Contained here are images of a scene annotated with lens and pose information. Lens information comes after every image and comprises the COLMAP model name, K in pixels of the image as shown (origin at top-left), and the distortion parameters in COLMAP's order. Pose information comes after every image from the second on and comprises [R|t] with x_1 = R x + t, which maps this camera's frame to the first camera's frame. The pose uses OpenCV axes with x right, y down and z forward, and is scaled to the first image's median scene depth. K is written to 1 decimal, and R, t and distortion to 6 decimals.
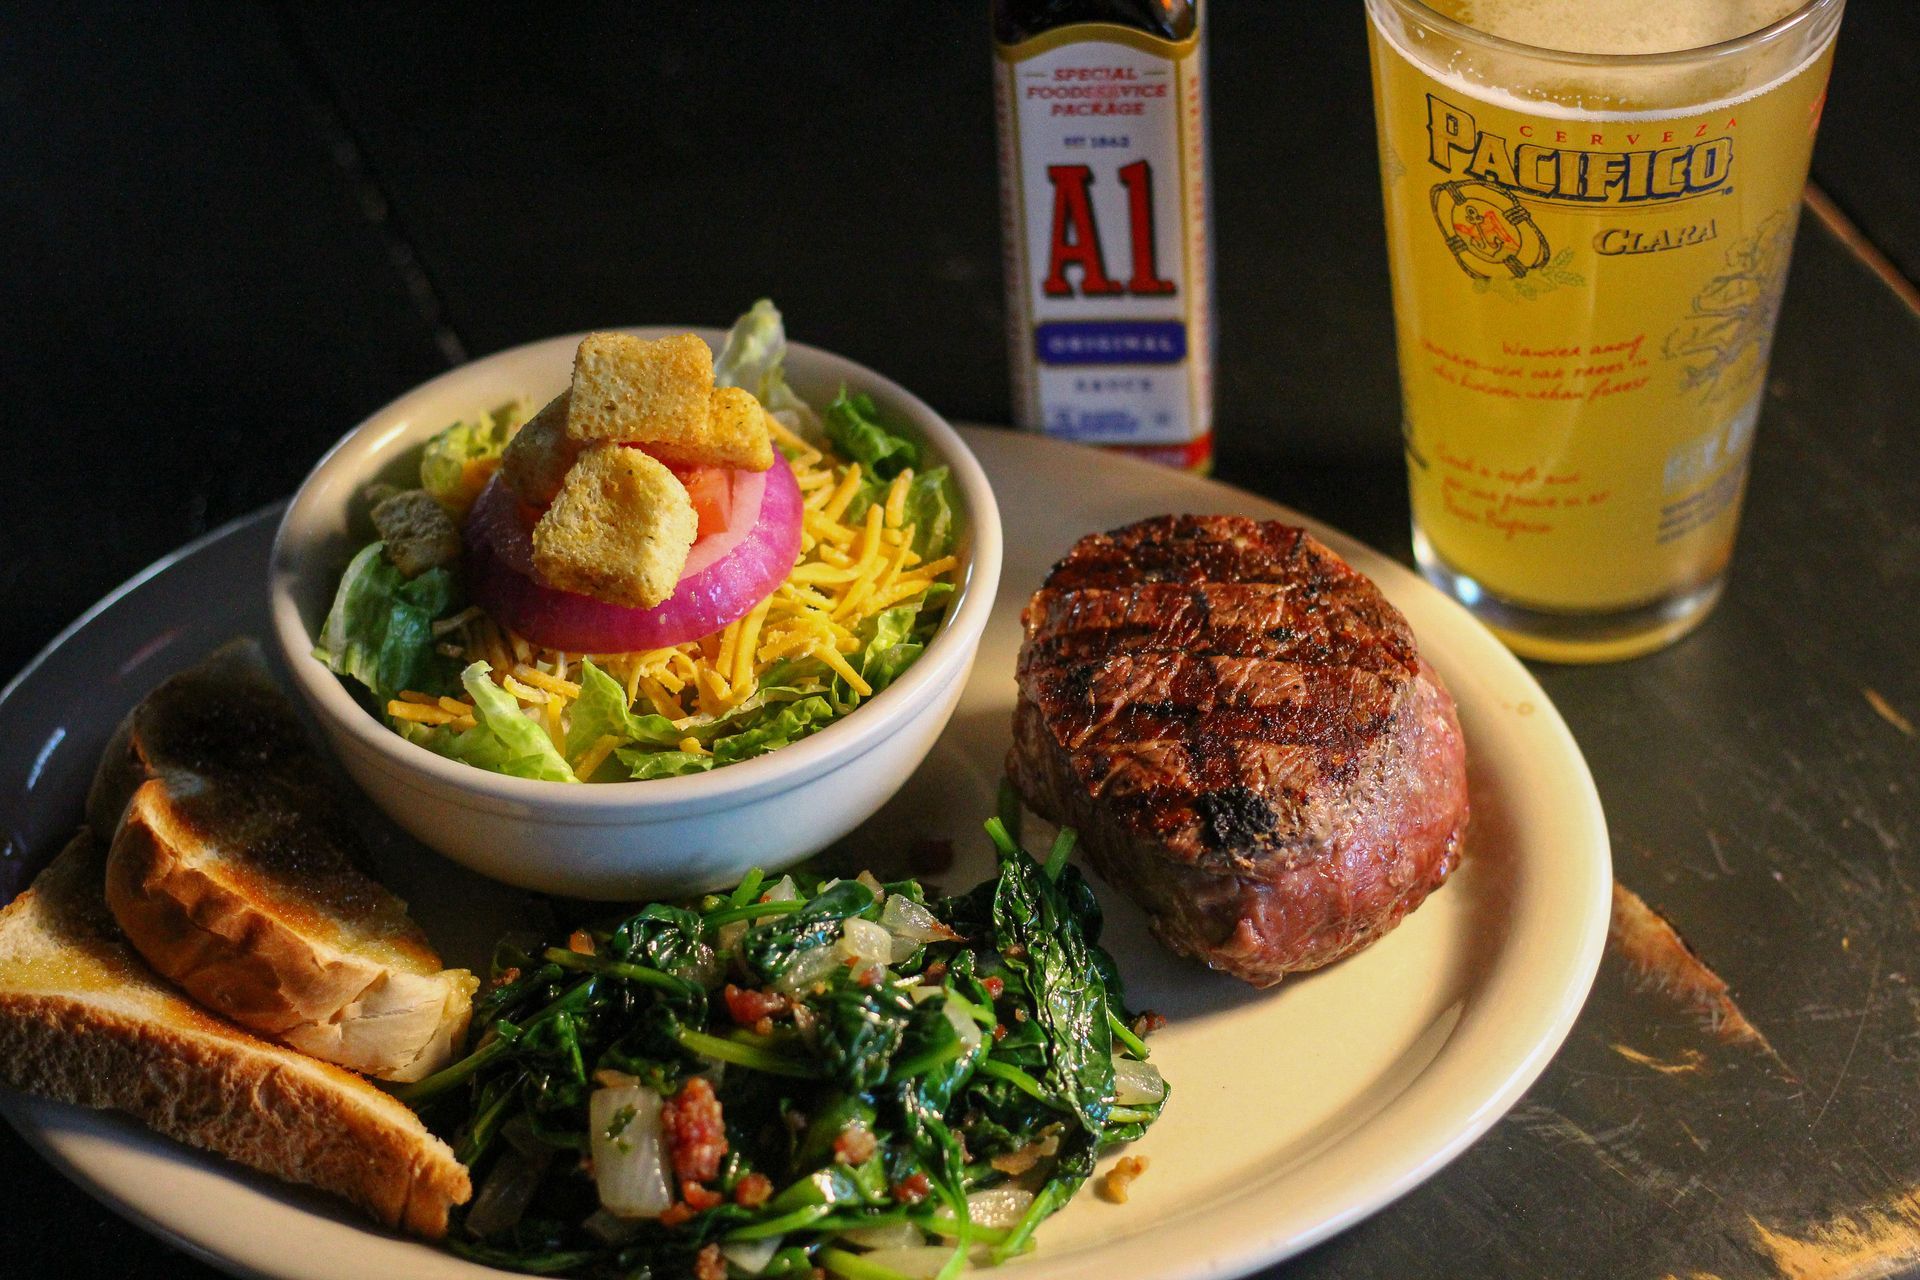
lens RADIAL K [[4866.8, 0, 960.0], [0, 4866.8, 640.0], [0, 0, 1]] dist [-0.141812, 0.429008]
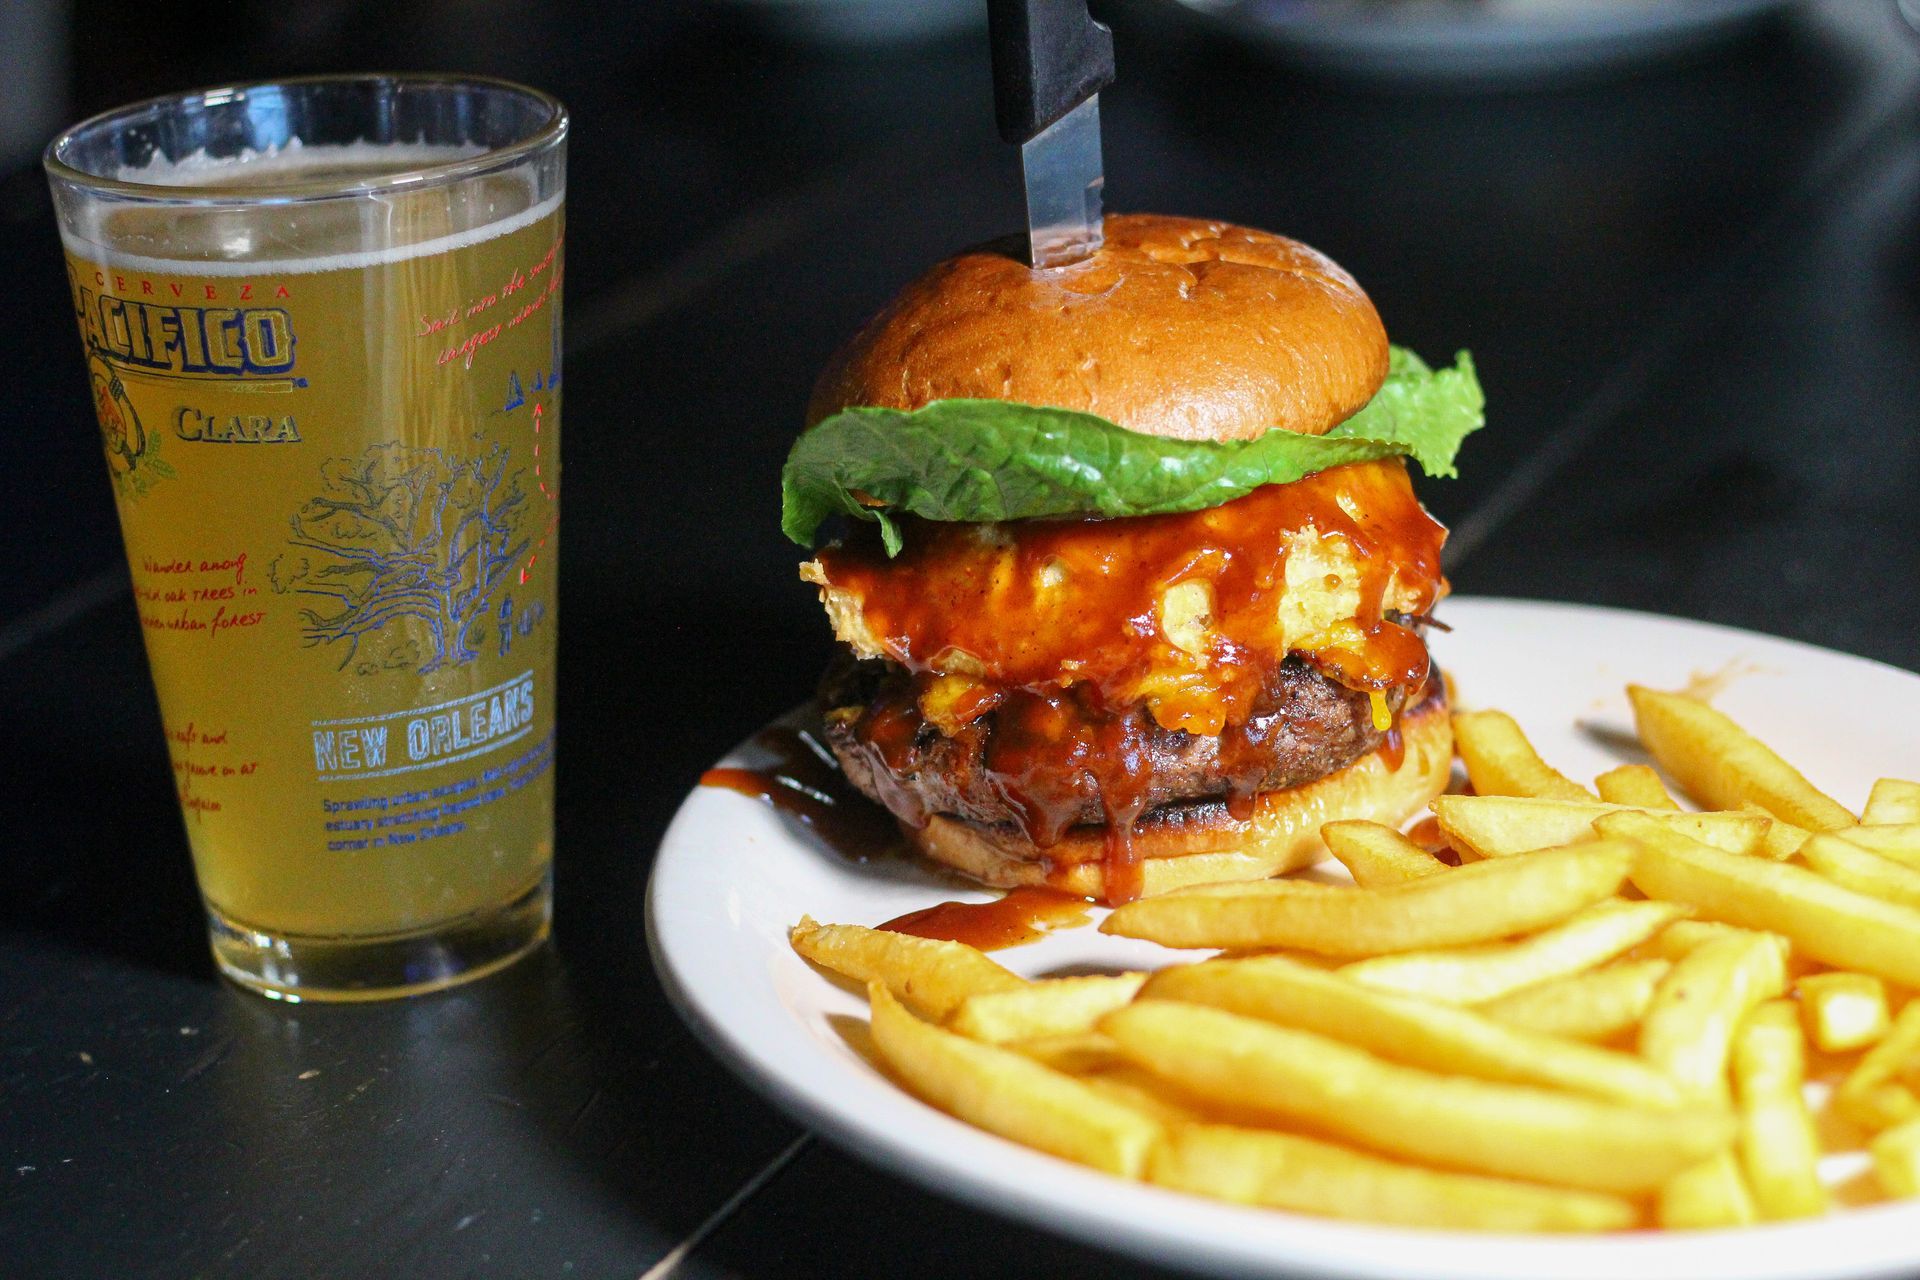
lens RADIAL K [[4866.8, 0, 960.0], [0, 4866.8, 640.0], [0, 0, 1]] dist [-0.141812, 0.429008]
pose [[0.896437, 0.133274, -0.422656, 0.679993], [-0.275928, 0.914148, -0.296981, 0.196440], [0.346791, 0.382848, 0.856250, 0.267826]]
